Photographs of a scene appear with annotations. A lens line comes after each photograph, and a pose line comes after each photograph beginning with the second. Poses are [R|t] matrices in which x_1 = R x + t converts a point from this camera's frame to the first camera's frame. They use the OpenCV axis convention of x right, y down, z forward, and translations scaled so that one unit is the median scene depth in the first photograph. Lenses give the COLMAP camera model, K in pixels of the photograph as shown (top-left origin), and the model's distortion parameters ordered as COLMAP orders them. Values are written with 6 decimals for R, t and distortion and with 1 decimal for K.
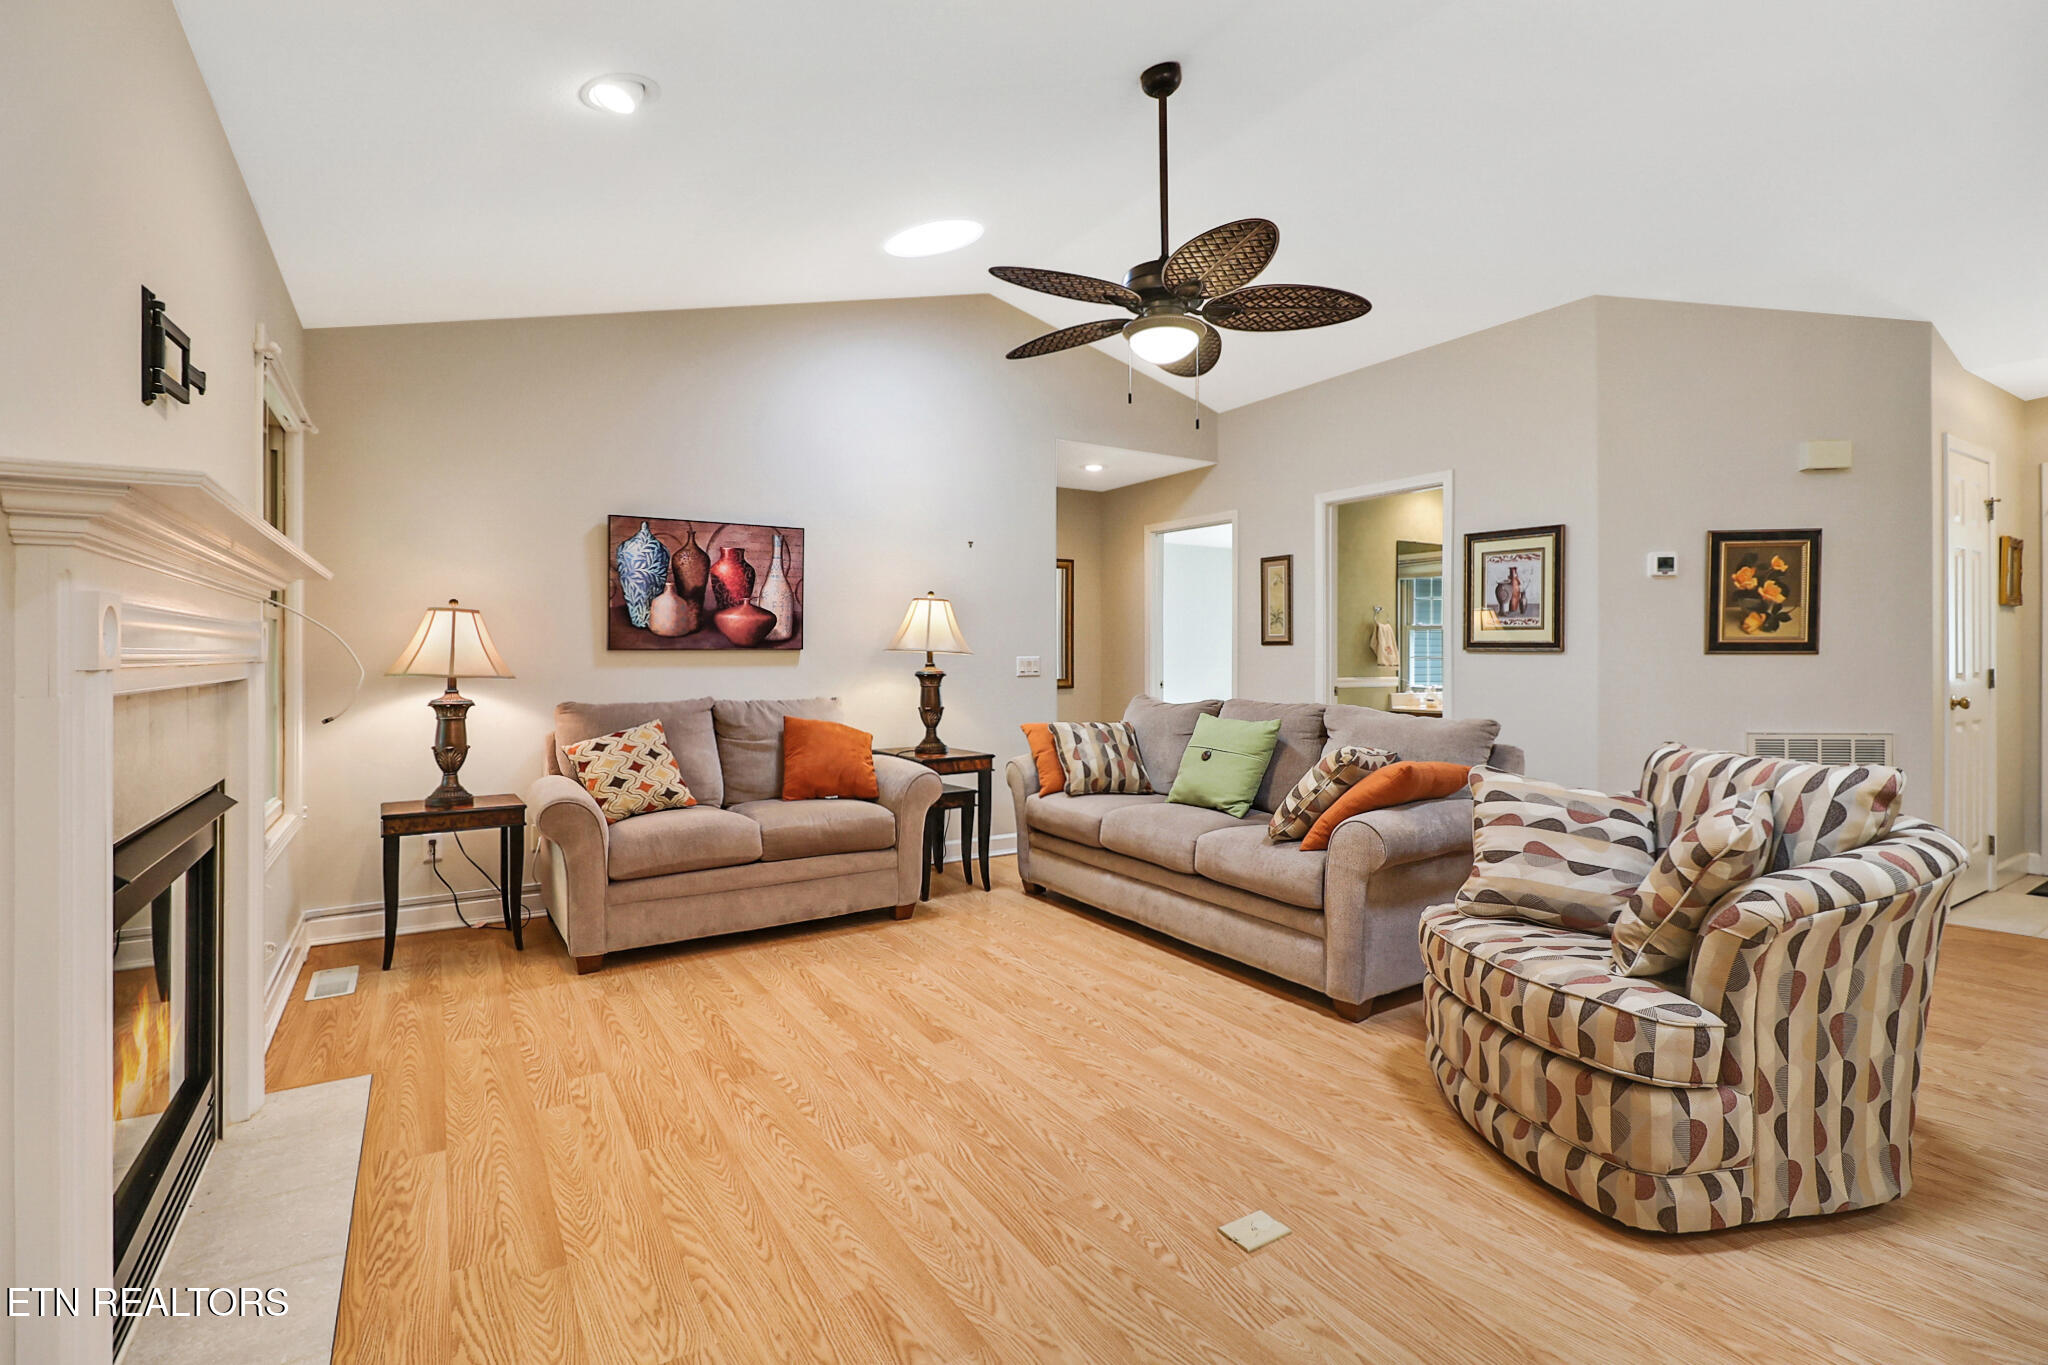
lens RADIAL K [[939.2, 0, 1031.5], [0, 939.2, 649.3], [0, 0, 1]] dist [-0.002982, -0.012309]
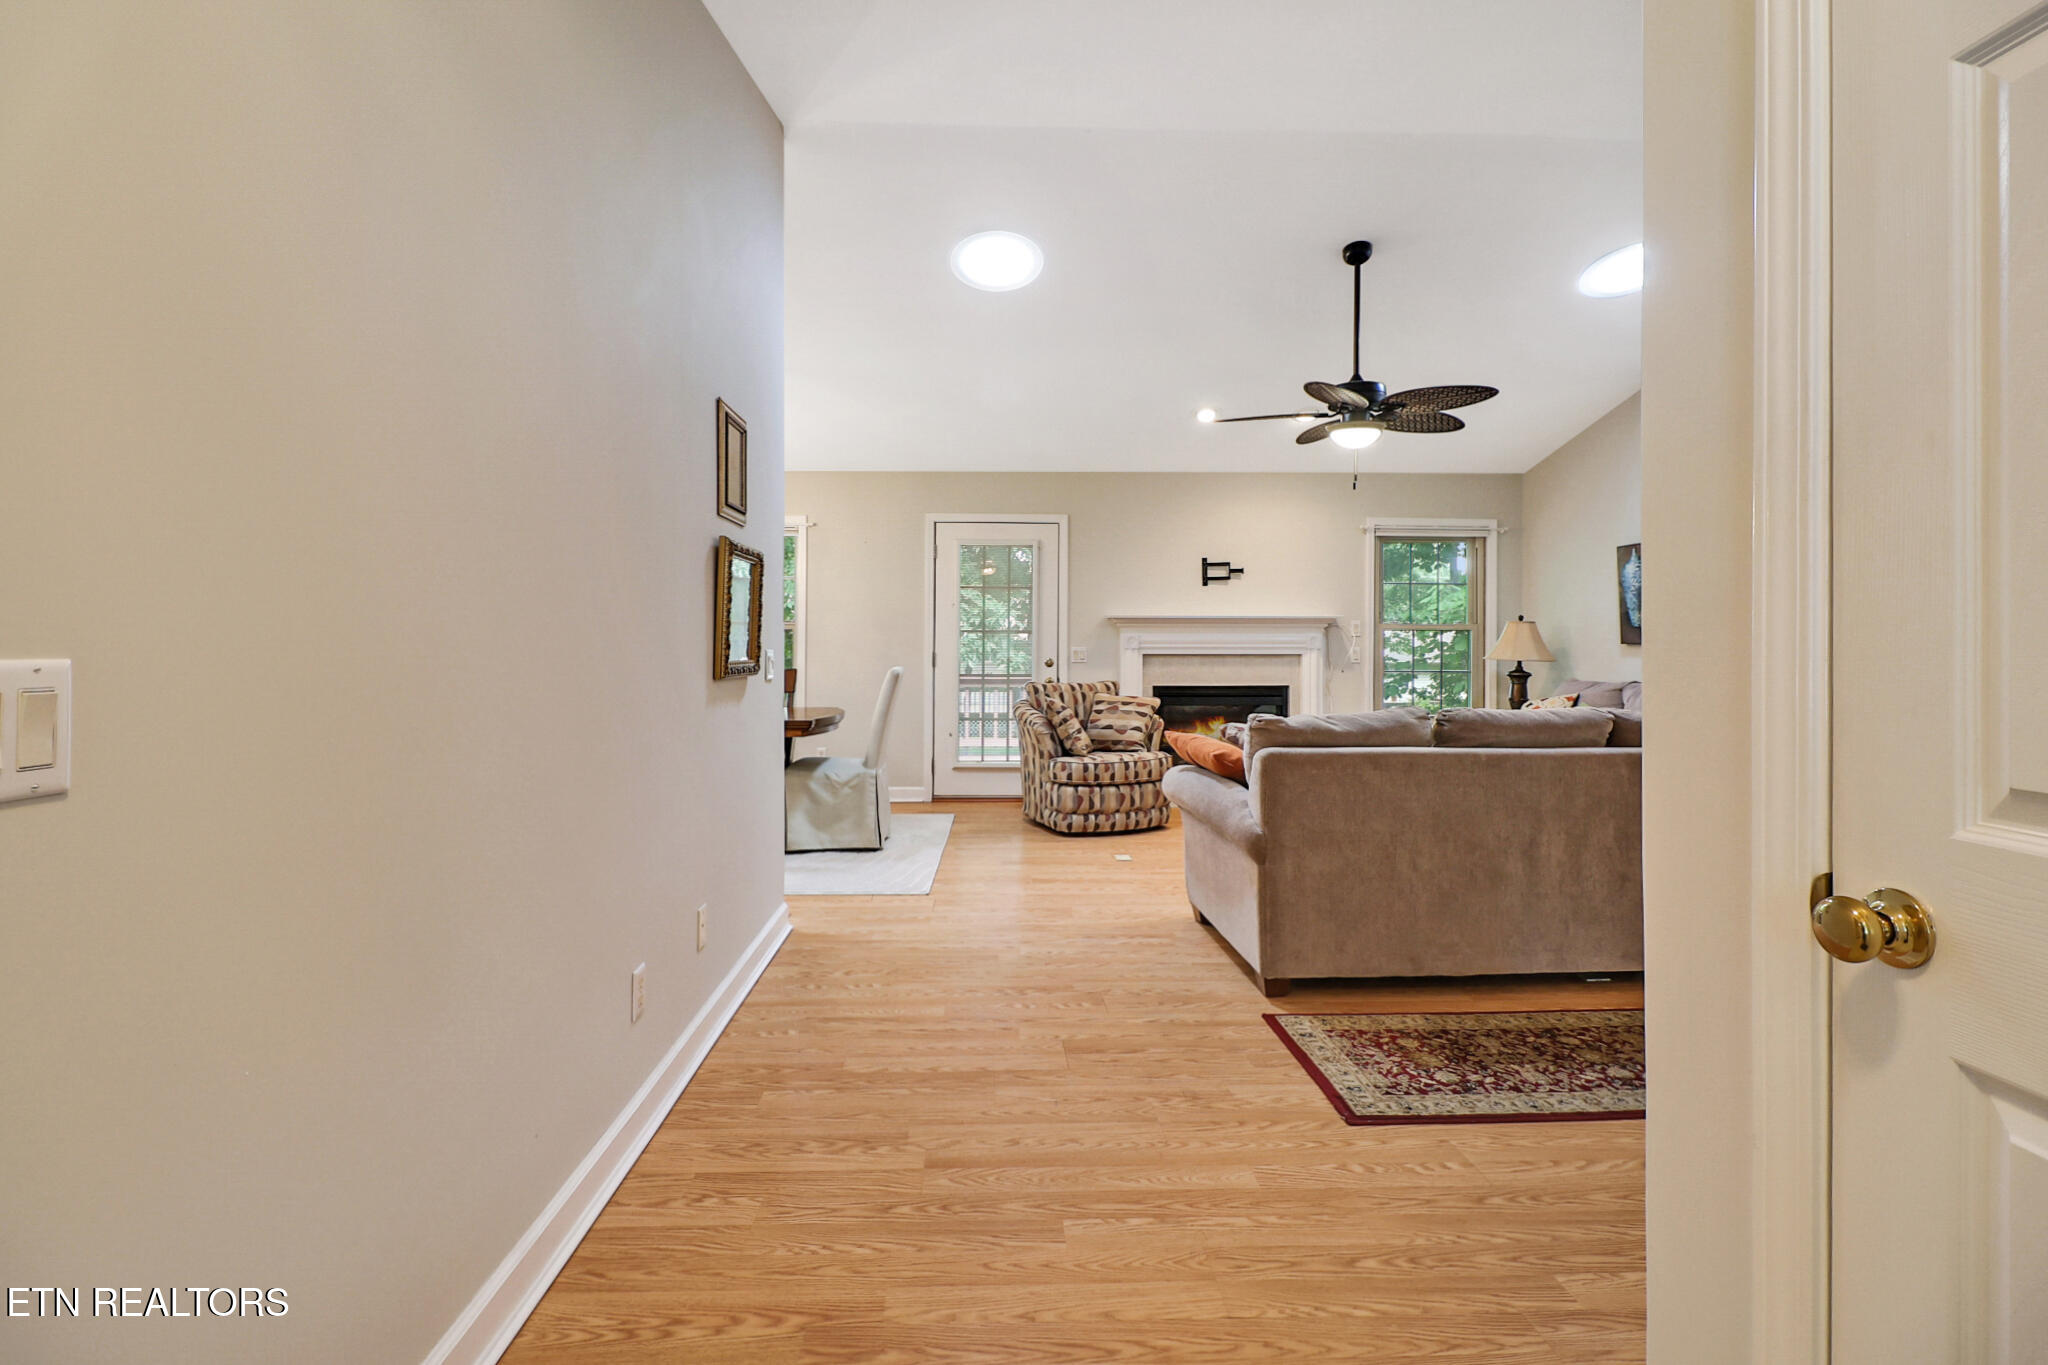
lens RADIAL K [[939.2, 0, 1009.6], [0, 939.2, 656.5], [0, 0, 1]] dist [-0.002982, -0.012309]
pose [[-0.495024, 0.010825, -0.868812, 1.365709], [0.003371, 0.999939, 0.010539, 0.001665], [0.868873, 0.002288, -0.495030, 1.020027]]
